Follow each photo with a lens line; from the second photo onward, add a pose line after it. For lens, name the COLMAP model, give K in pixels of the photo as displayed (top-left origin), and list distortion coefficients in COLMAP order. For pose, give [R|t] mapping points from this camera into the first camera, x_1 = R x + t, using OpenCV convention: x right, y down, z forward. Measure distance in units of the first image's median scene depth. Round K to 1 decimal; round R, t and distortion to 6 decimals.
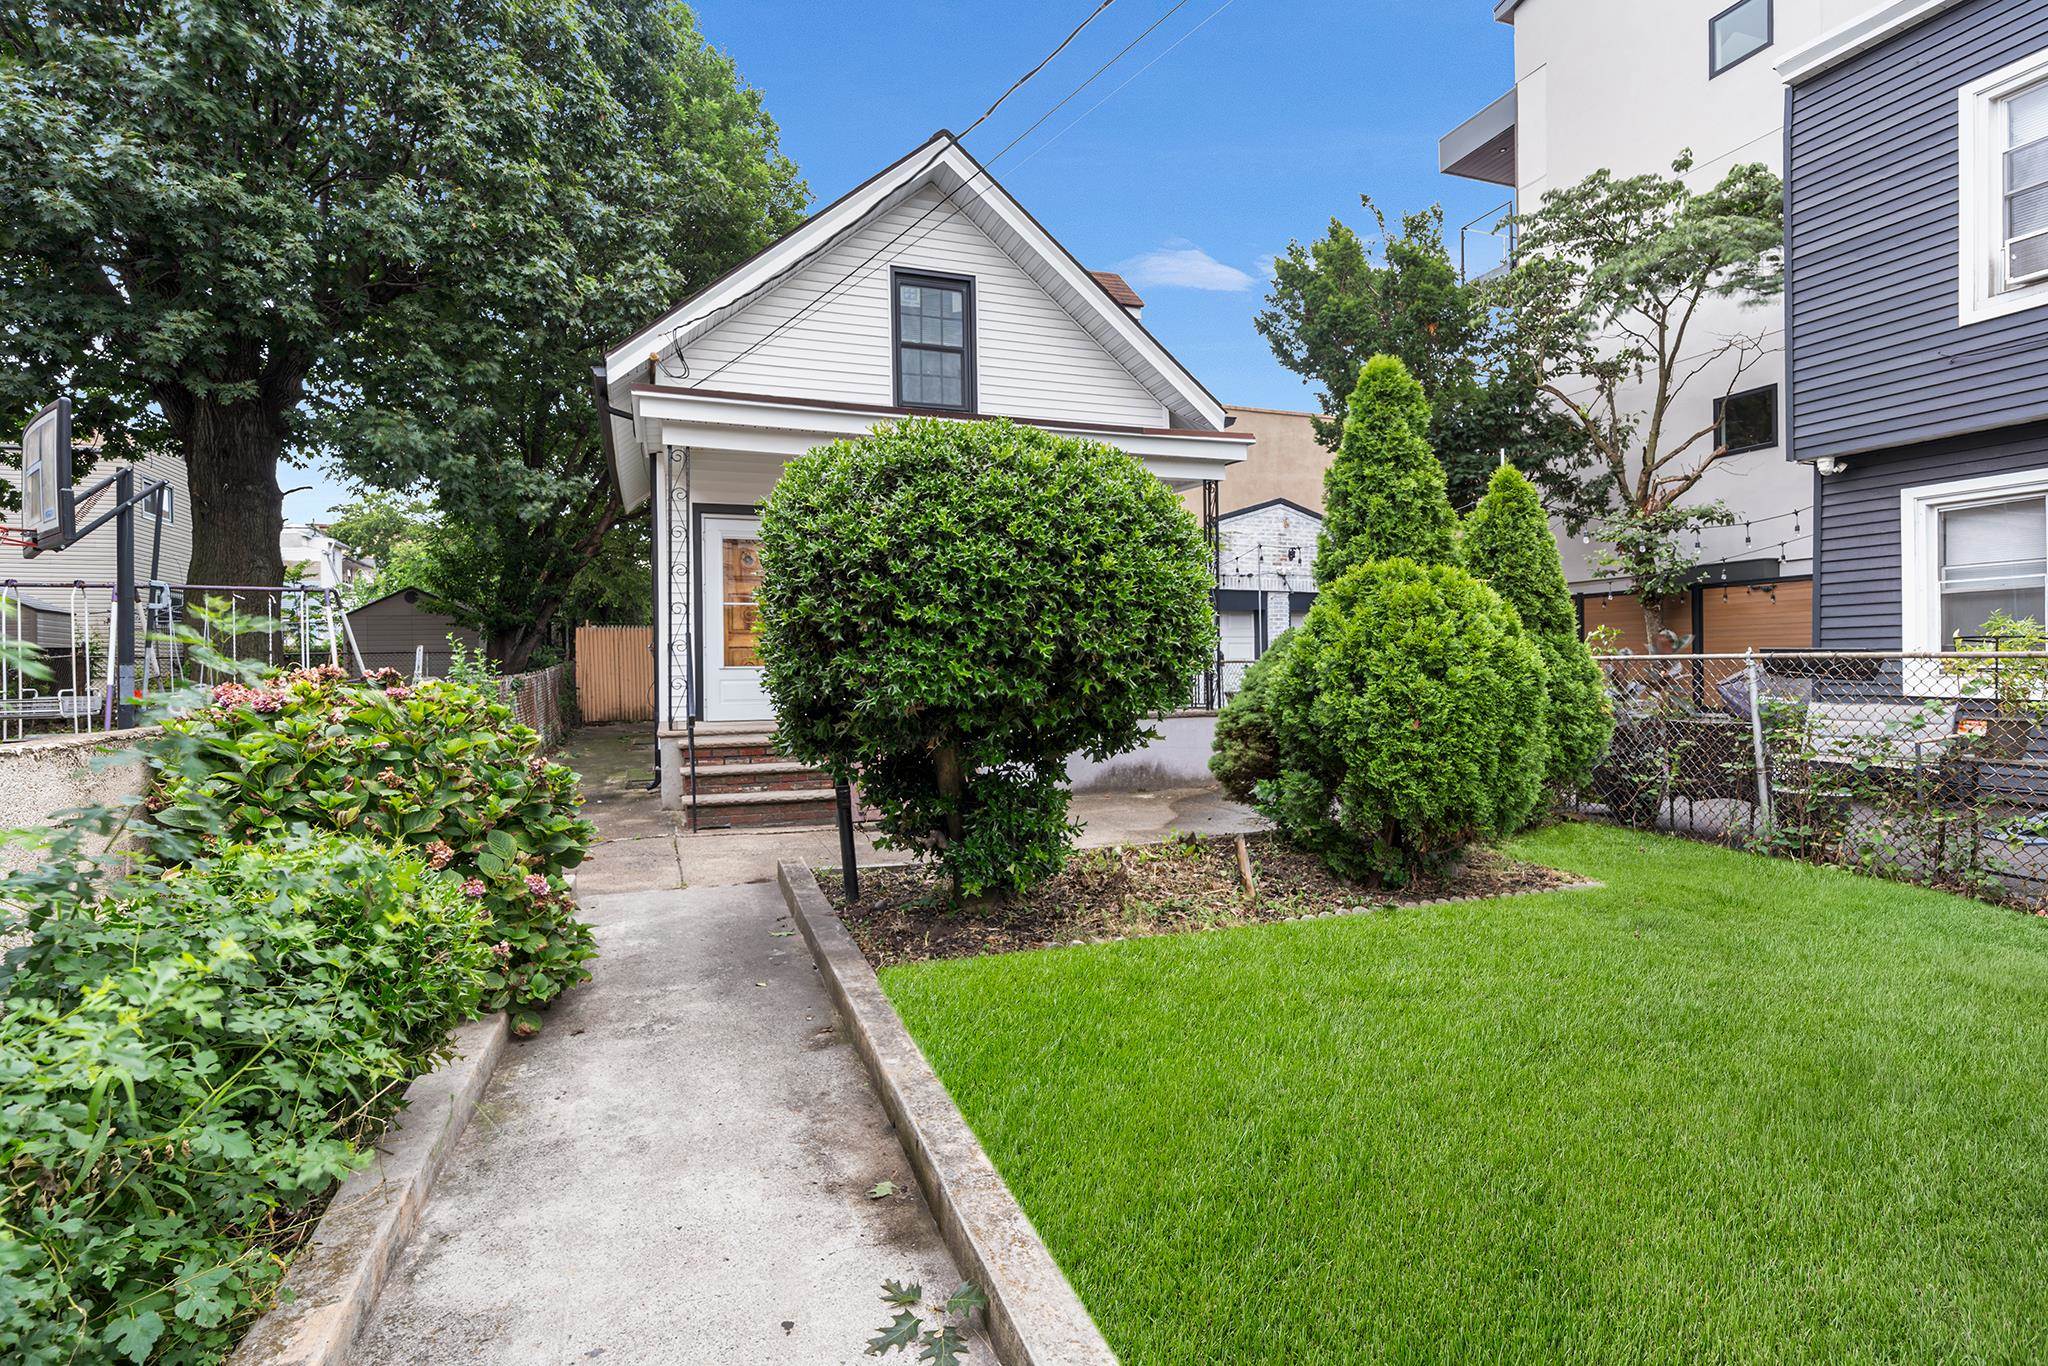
lens RADIAL K [[980.6, 0, 1024.0], [0, 980.6, 683.0], [0, 0, 1]] dist [-0.003963, -0.000258]
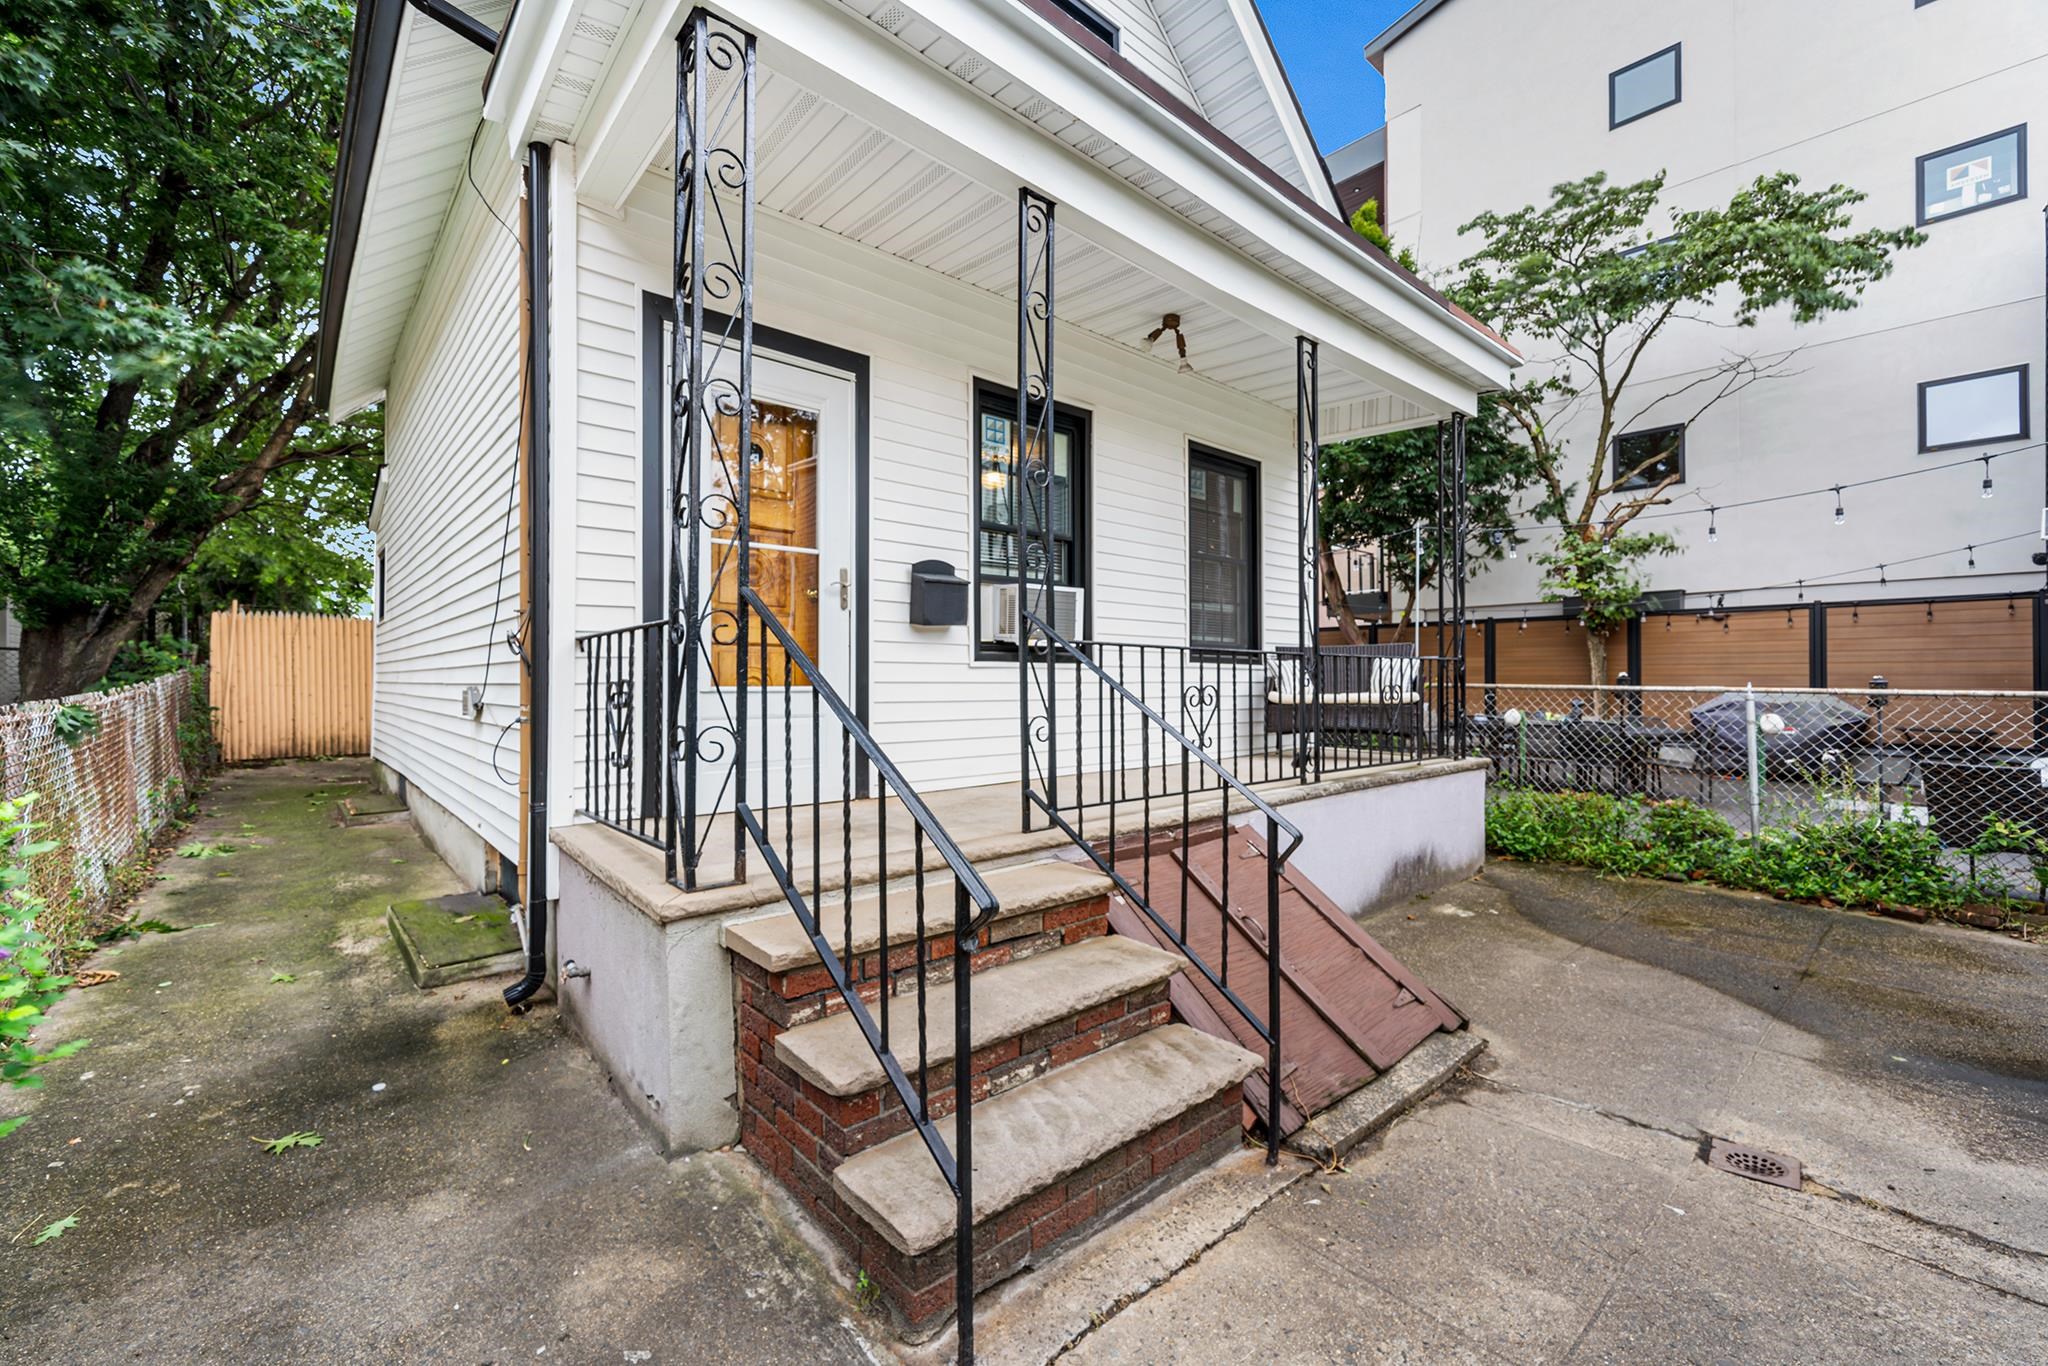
lens RADIAL K [[834.4, 0, 1004.1], [0, 834.4, 680.6], [0, 0, 1]] dist [-0.006593, 0.000280]
pose [[0.938019, 0.014314, 0.346288, -0.240196], [-0.008483, 0.999796, -0.018349, -0.010199], [-0.346480, 0.014274, 0.937949, 0.475477]]
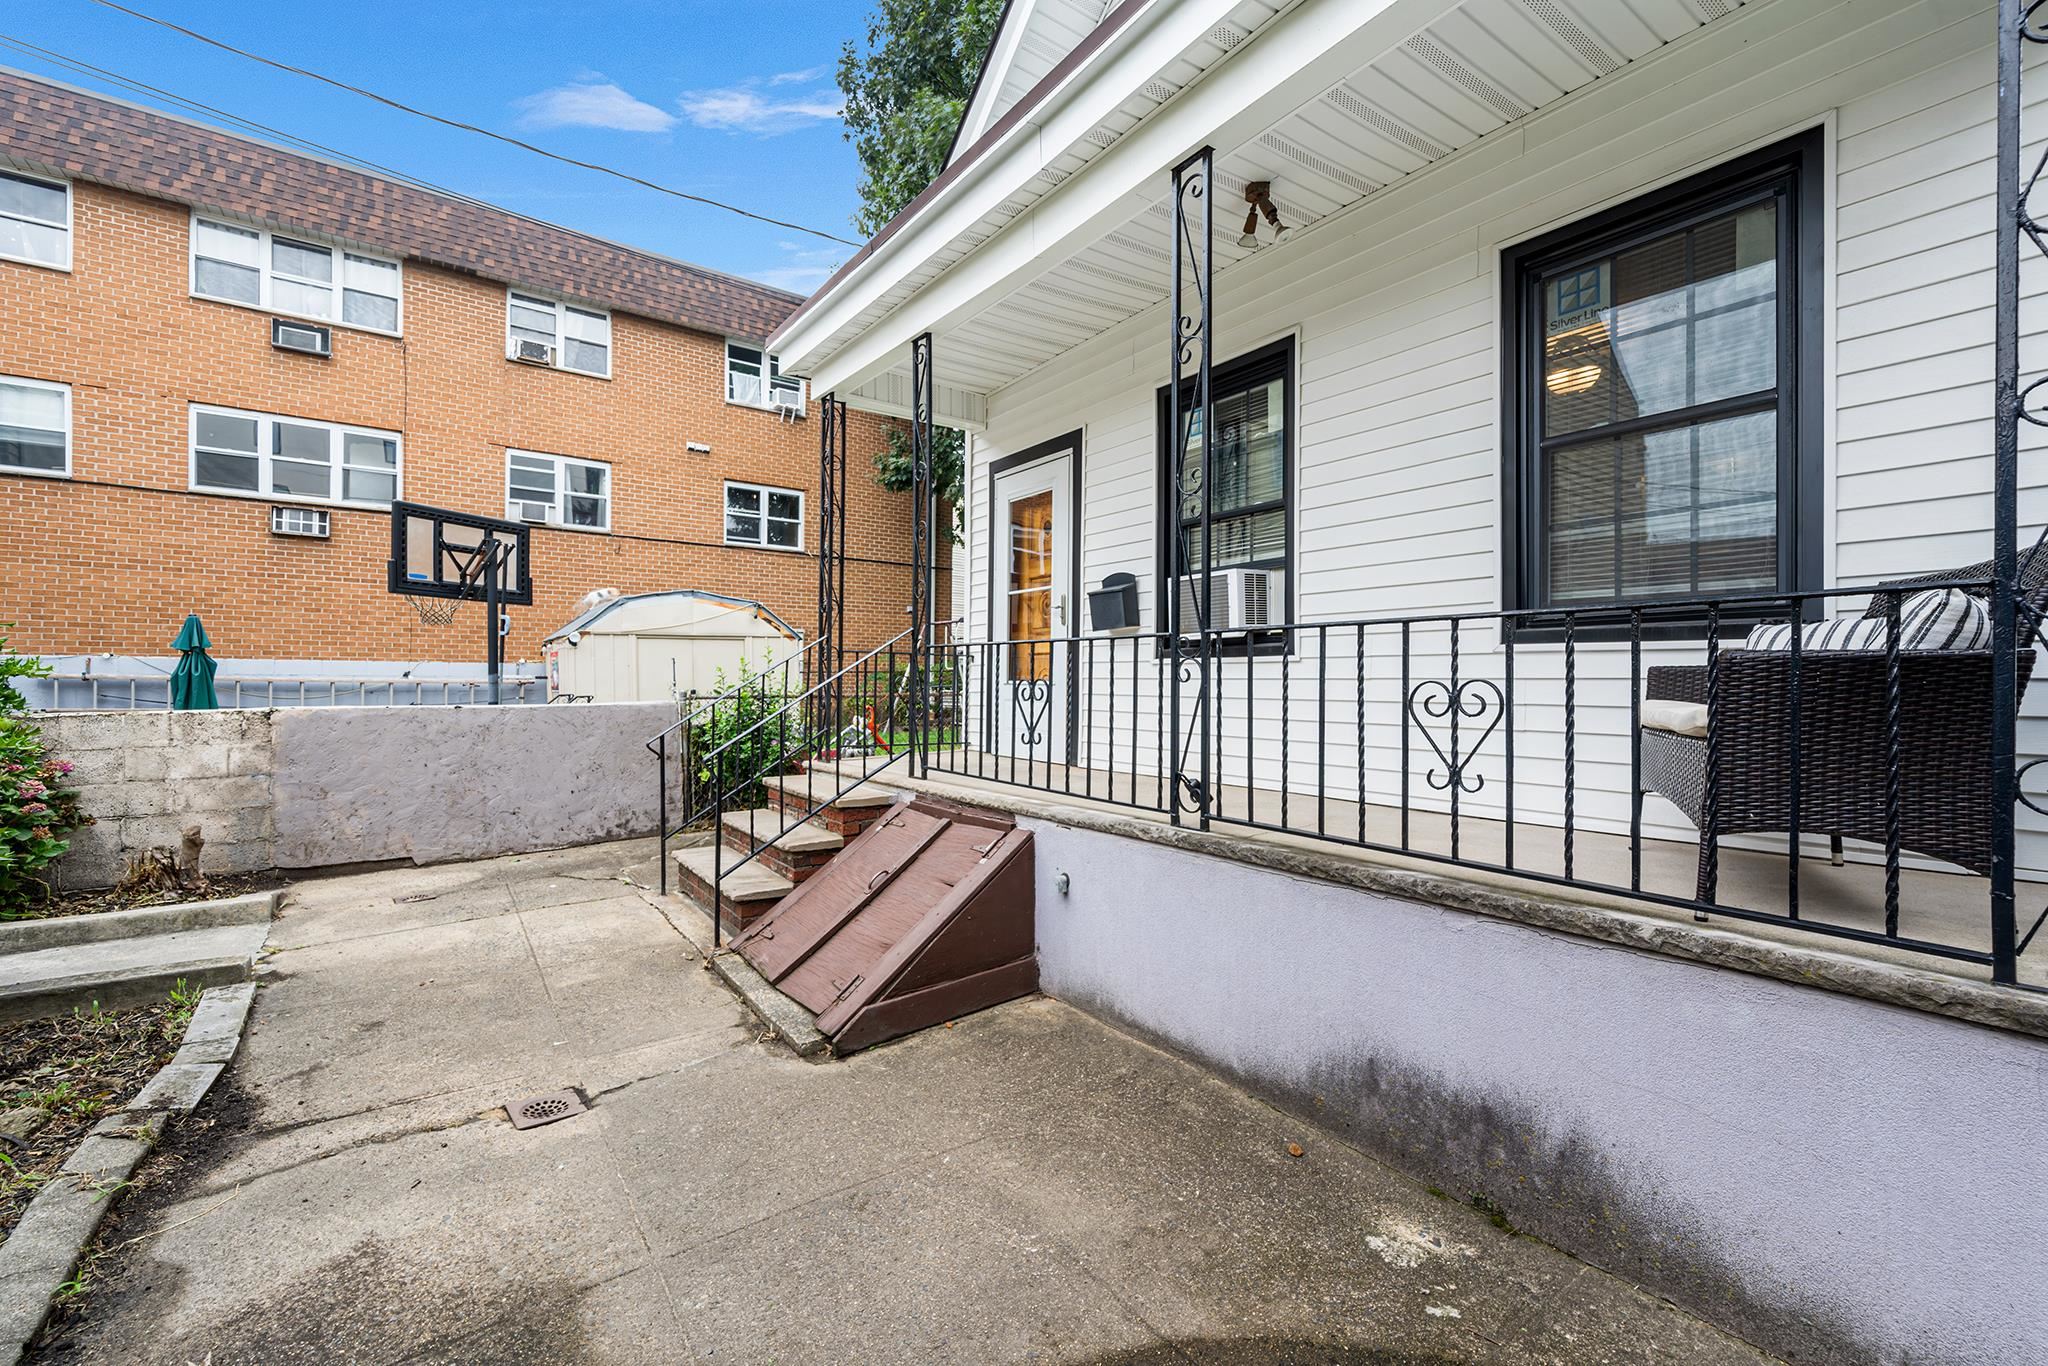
lens RADIAL K [[847.6, 0, 1009.7], [0, 847.6, 680.6], [0, 0, 1]] dist [0.002061, 0.000317]
pose [[0.251609, 0.013499, -0.967735, 0.231869], [-0.022573, 0.999713, 0.008076, -0.016600], [0.967566, 0.019813, 0.251842, 0.655926]]
